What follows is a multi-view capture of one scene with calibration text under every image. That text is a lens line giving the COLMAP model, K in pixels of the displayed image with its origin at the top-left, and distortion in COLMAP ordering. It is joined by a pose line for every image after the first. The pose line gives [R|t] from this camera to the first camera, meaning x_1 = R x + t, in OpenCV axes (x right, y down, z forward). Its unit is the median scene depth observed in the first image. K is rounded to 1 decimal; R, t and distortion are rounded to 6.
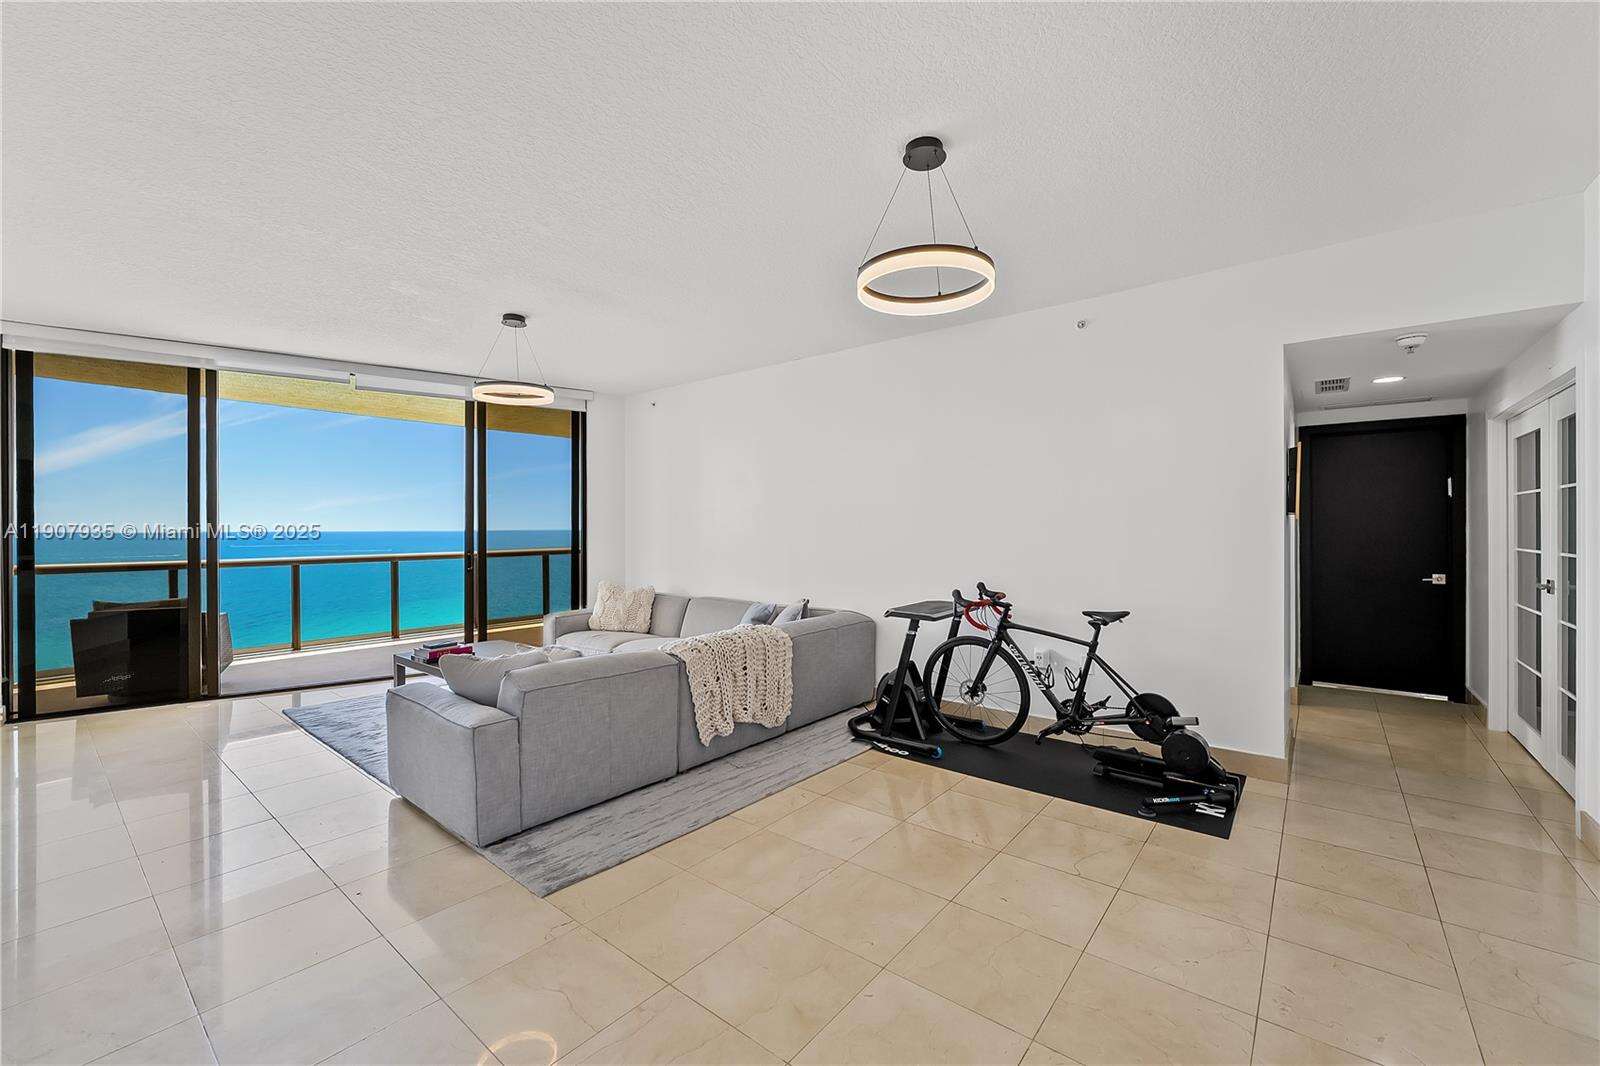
lens RADIAL K [[639.3, 0, 800.0], [0, 639.3, 533.0], [0, 0, 1]] dist [-0.000787, 0.003120]
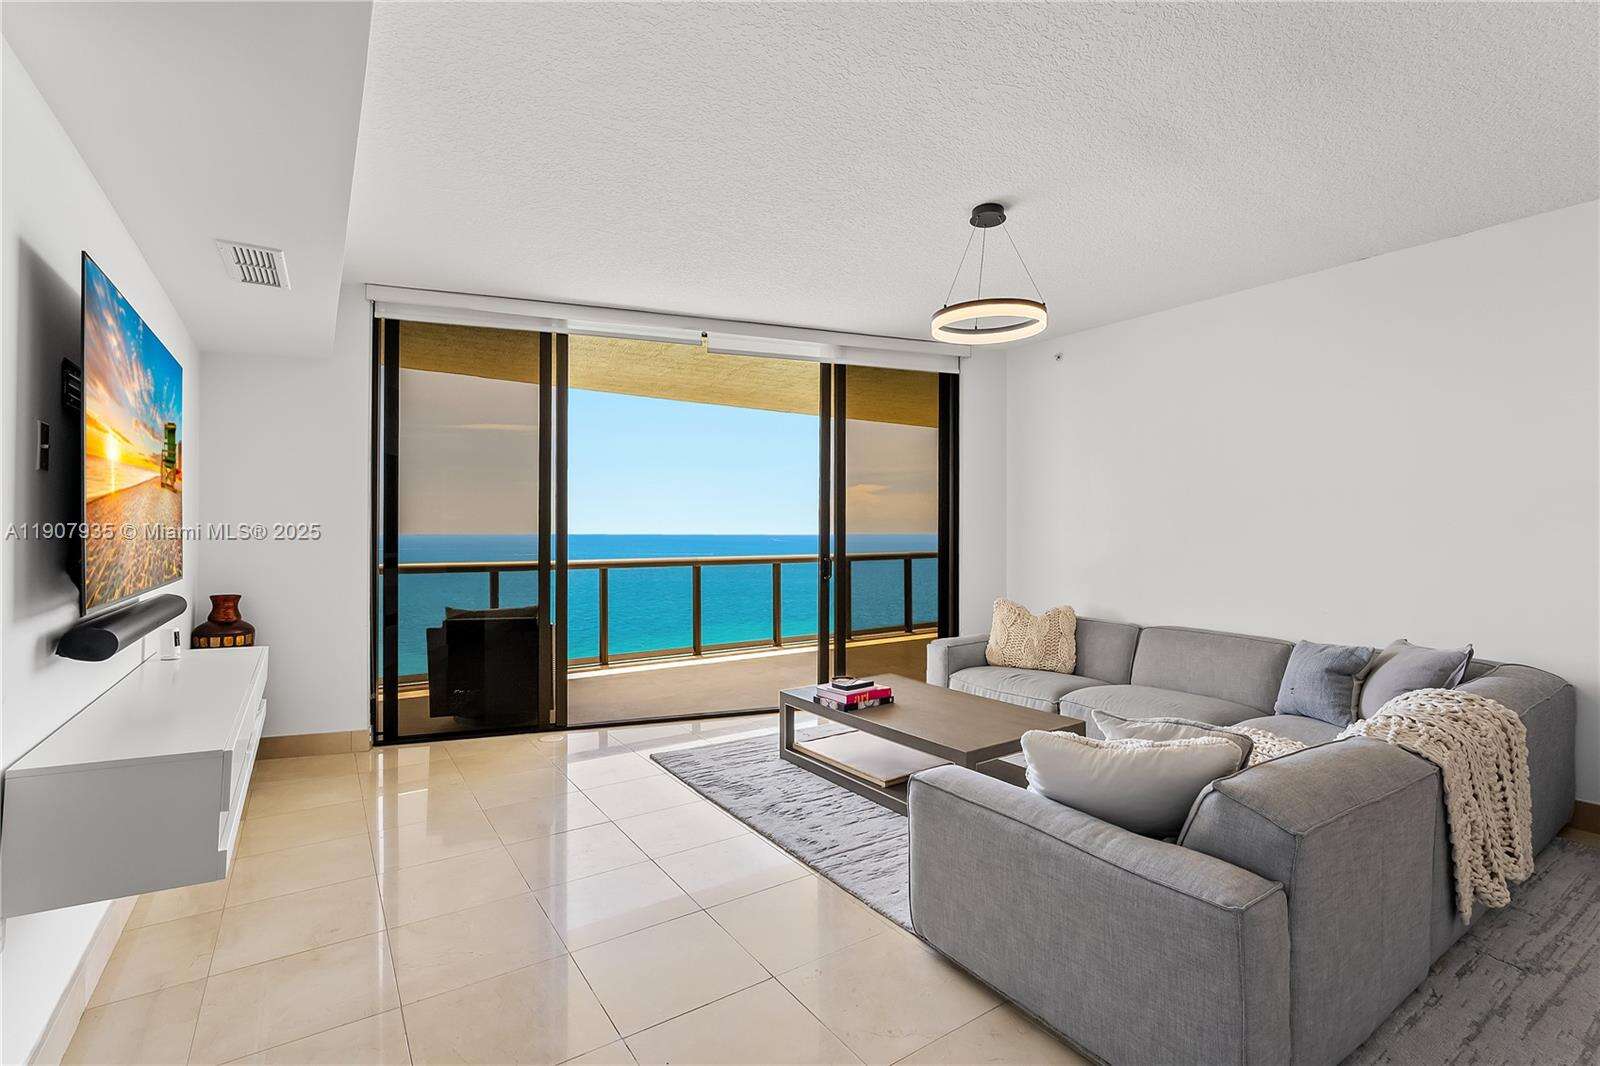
lens RADIAL K [[668.8, 0, 800.0], [0, 668.8, 533.0], [0, 0, 1]] dist [0.000419, -0.000095]
pose [[0.968756, 0.004417, -0.247977, -0.400042], [-0.007906, 0.999883, -0.013079, 0.014753], [0.247890, 0.014631, 0.968678, 0.234132]]
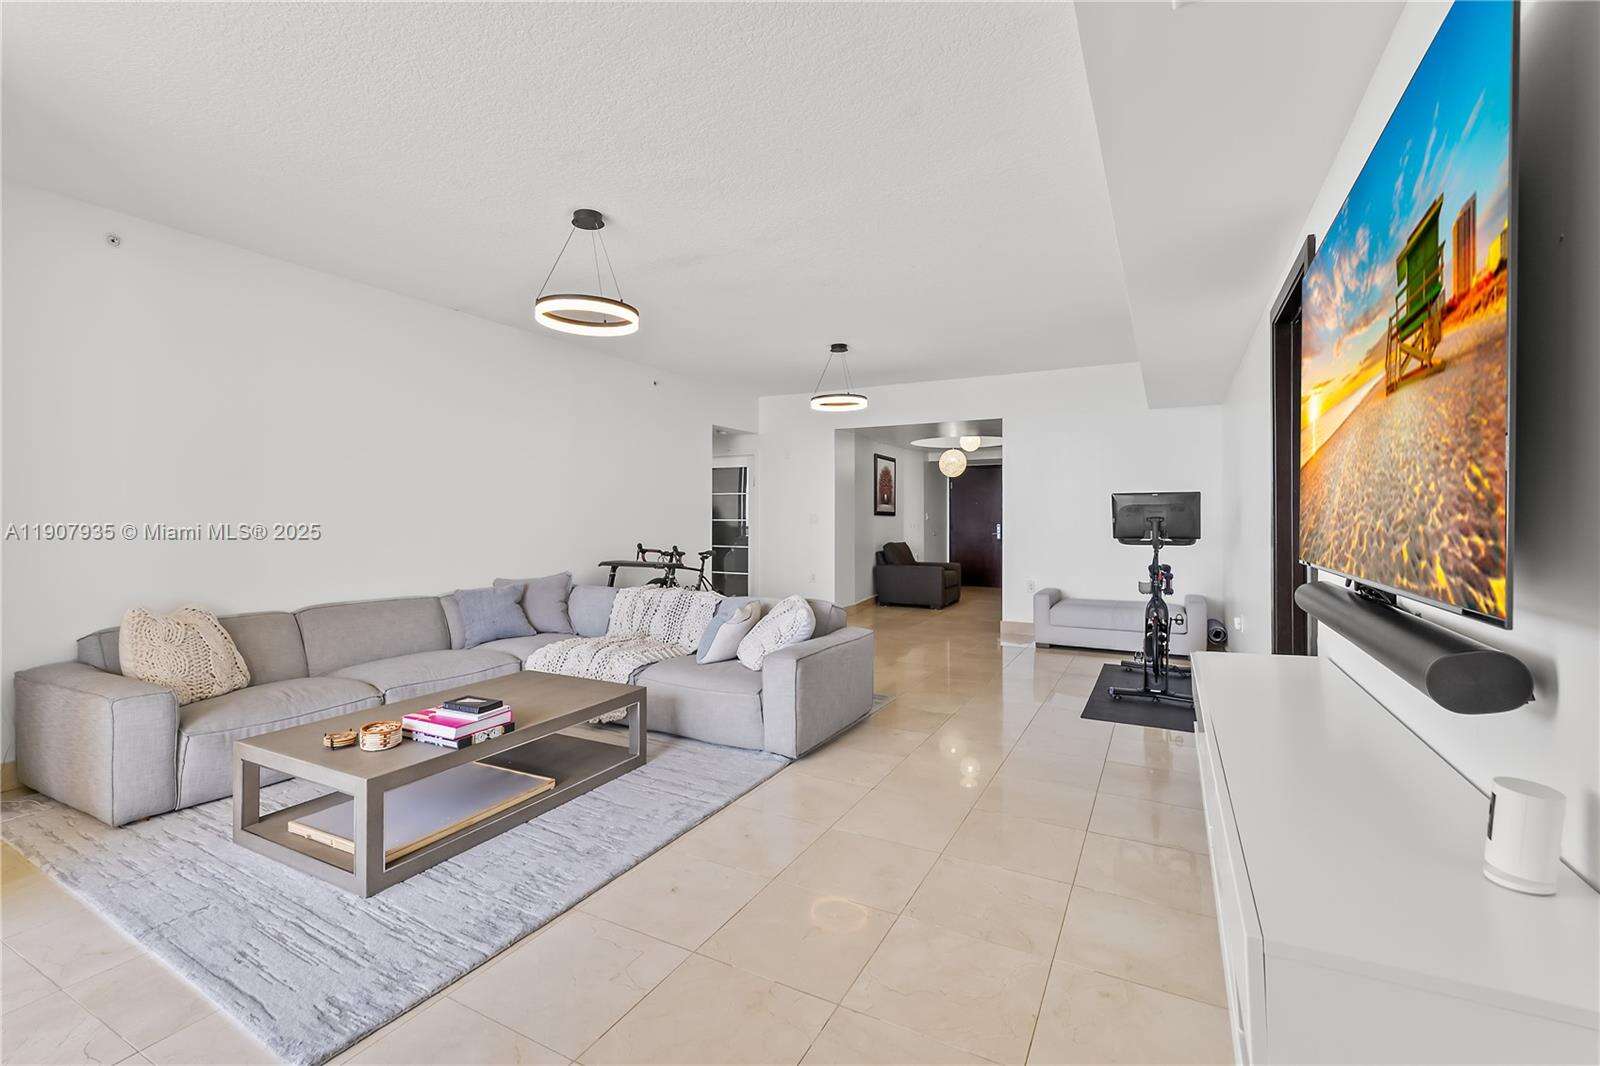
lens RADIAL K [[688.9, 0, 798.1], [0, 688.9, 522.3], [0, 0, 1]] dist [-0.000269, -0.000014]
pose [[-0.205719, 0.002858, 0.978607, -1.114743], [0.005577, 0.999983, -0.001748, 0.023766], [-0.978595, 0.005098, -0.205732, 0.803518]]
